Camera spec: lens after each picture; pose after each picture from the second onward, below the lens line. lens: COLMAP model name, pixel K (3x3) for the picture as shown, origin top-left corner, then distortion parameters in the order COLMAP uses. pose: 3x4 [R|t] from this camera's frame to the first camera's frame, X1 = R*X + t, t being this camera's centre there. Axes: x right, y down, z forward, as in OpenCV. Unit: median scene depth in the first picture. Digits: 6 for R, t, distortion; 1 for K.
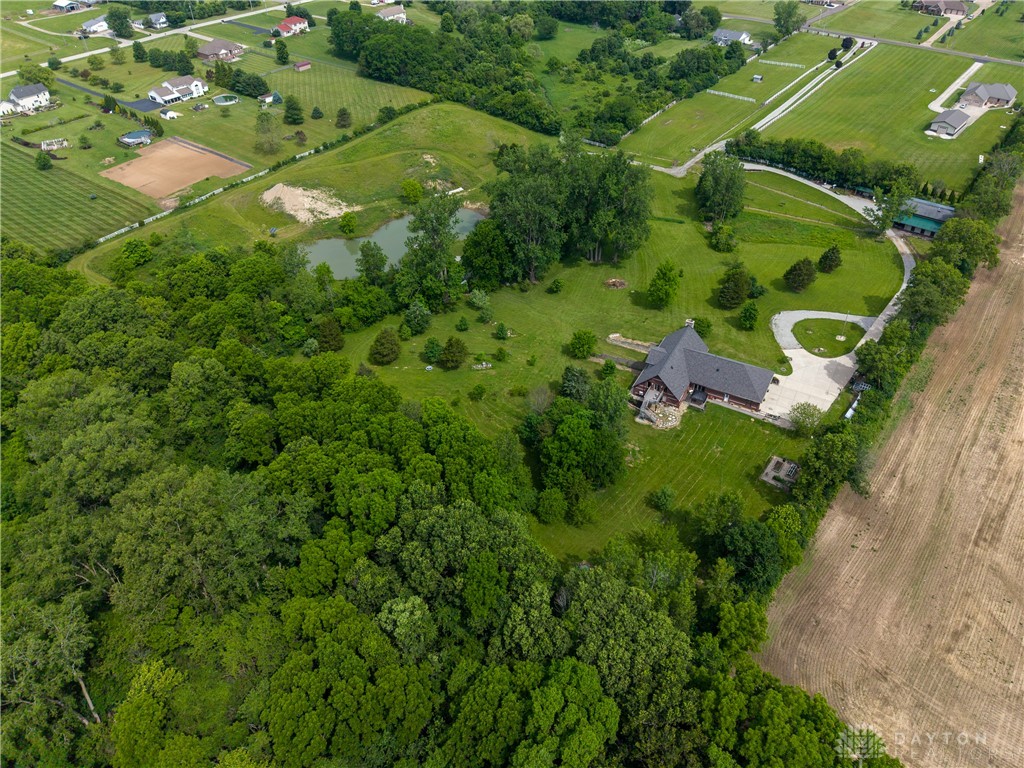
lens RADIAL K [[728.4, 0, 537.7], [0, 728.4, 369.6], [0, 0, 1]] dist [0.017059, -0.007673]
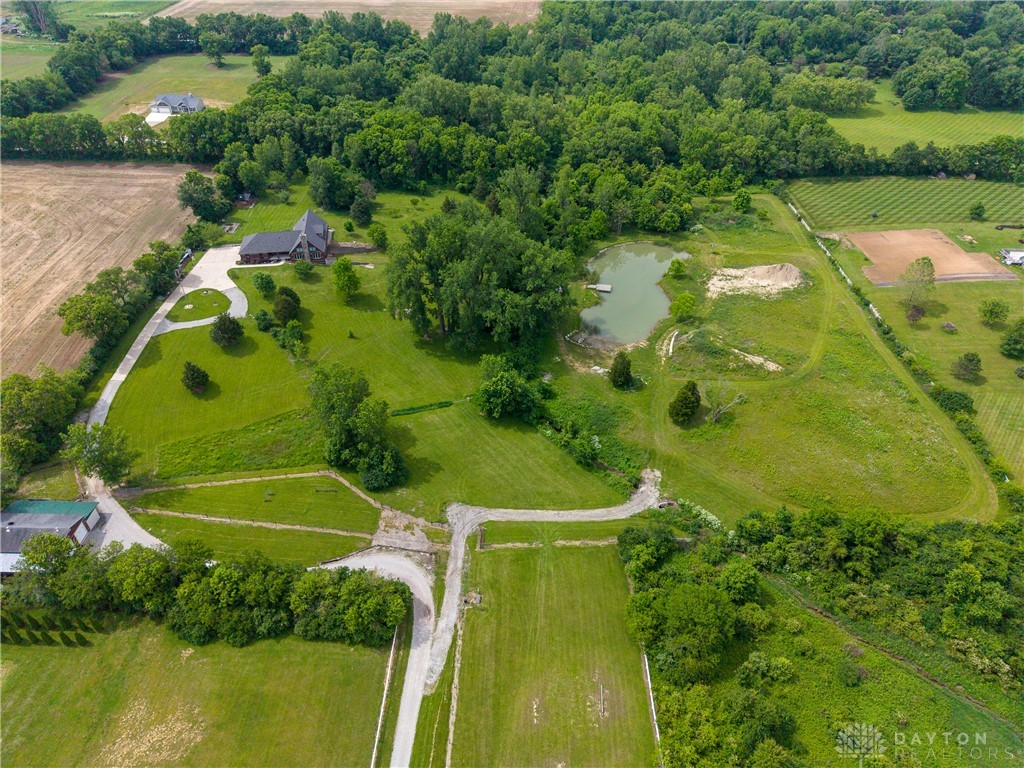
lens RADIAL K [[685.9, 0, 511.6], [0, 685.9, 380.6], [0, 0, 1]] dist [0.015038, -0.009266]
pose [[-0.806937, 0.363338, -0.465659, 0.502569], [-0.375029, 0.293886, 0.879195, -1.066134], [0.456296, 0.884091, -0.100885, 1.318727]]
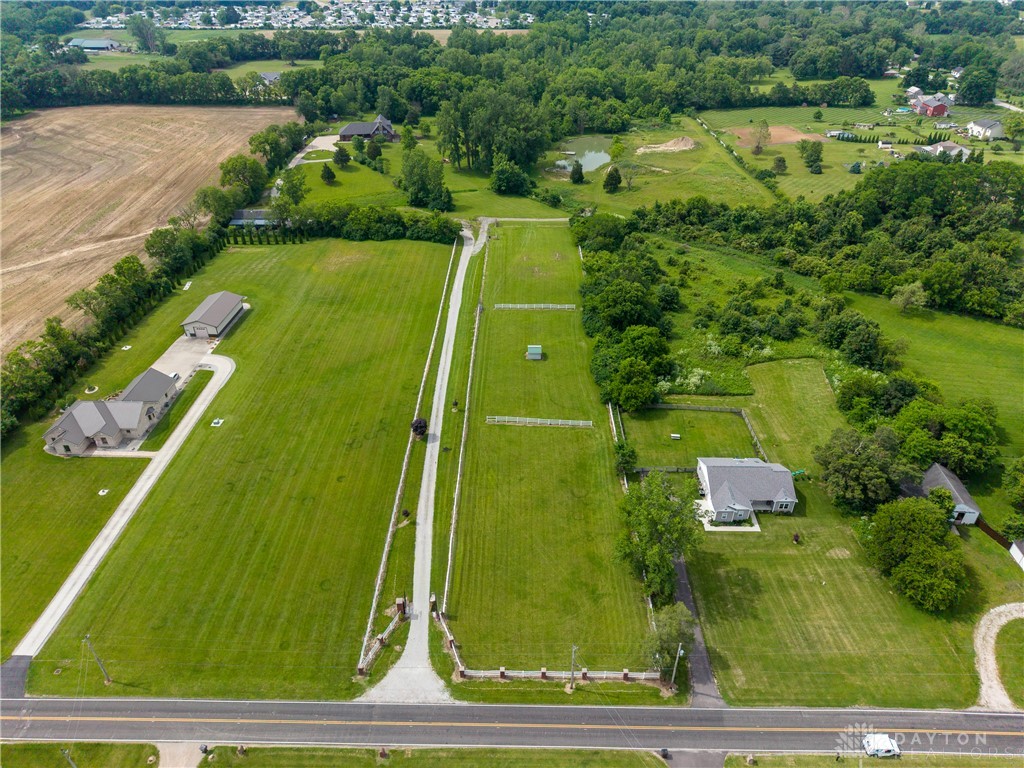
lens RADIAL K [[686.3, 0, 511.3], [0, 686.3, 376.7], [0, 0, 1]] dist [0.038205, -0.036427]
pose [[-0.803493, 0.327802, -0.496936, 0.986785], [-0.368163, 0.382358, 0.847501, -1.403024], [0.467820, 0.863914, -0.186537, 1.887640]]
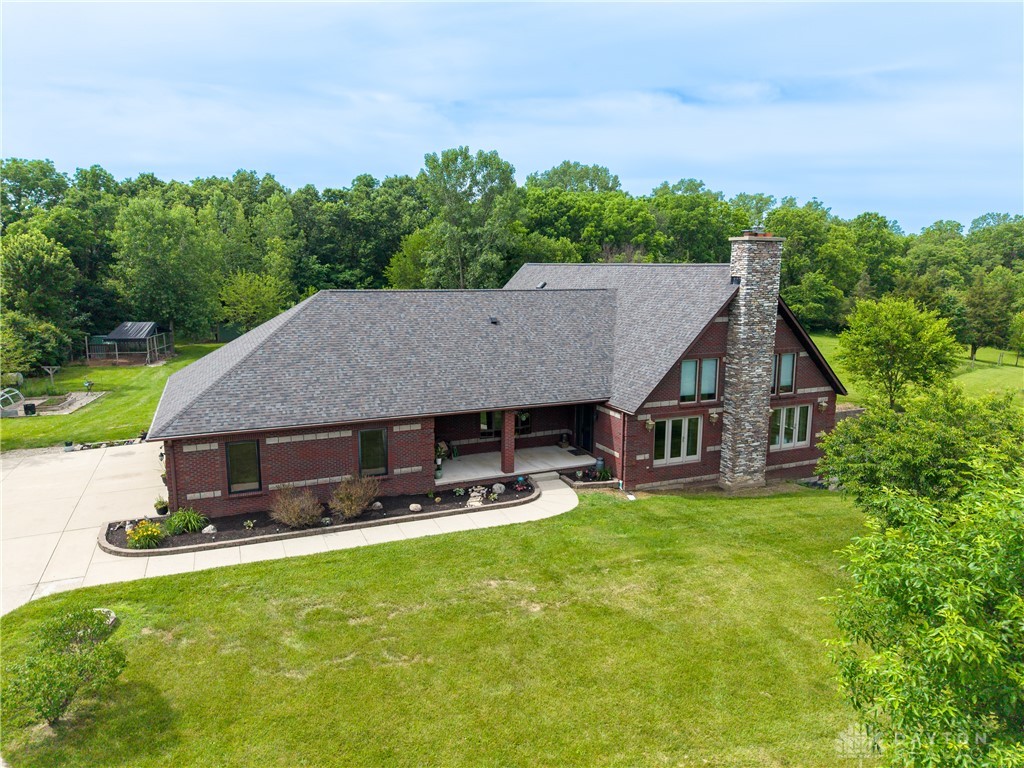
lens RADIAL K [[685.9, 0, 511.6], [0, 685.9, 380.6], [0, 0, 1]] dist [0.015038, -0.009266]
pose [[-0.631368, 0.131106, -0.764320, 0.313962], [-0.487245, 0.699696, 0.522511, -0.086313], [0.603296, 0.702308, -0.377885, 0.897583]]
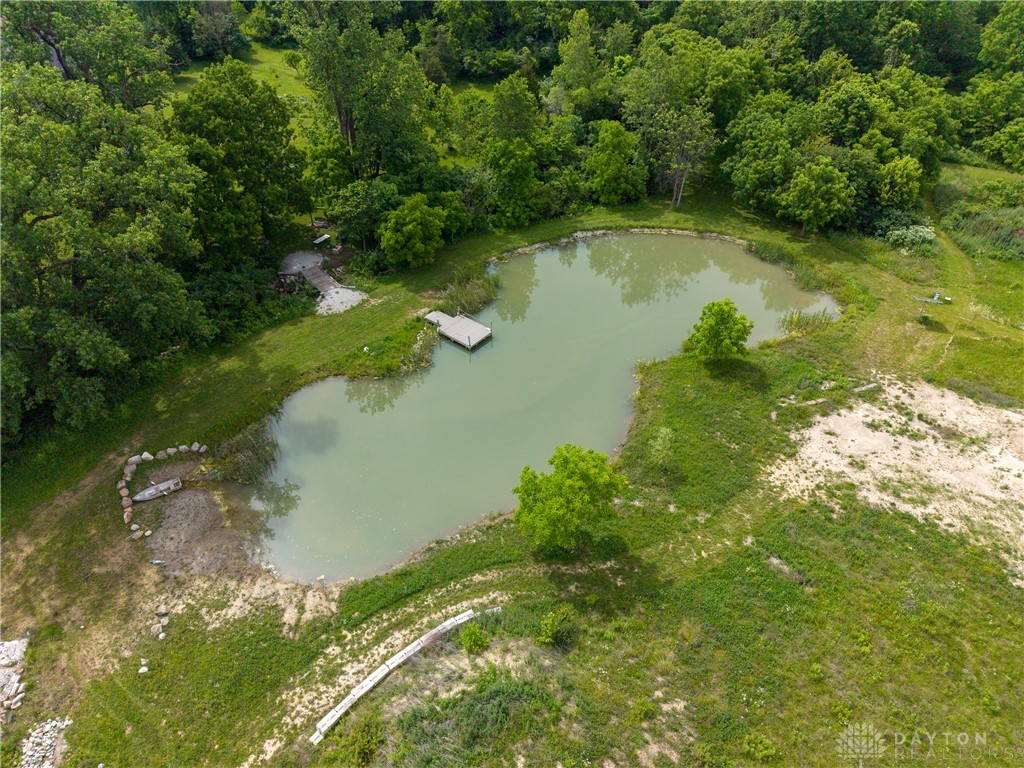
lens RADIAL K [[686.3, 0, 511.3], [0, 686.3, 376.7], [0, 0, 1]] dist [0.038205, -0.036427]
pose [[-0.991278, 0.086680, -0.099273, -0.175730], [-0.078916, 0.212876, 0.973887, -0.529934], [0.105550, 0.973227, -0.204179, 1.238878]]
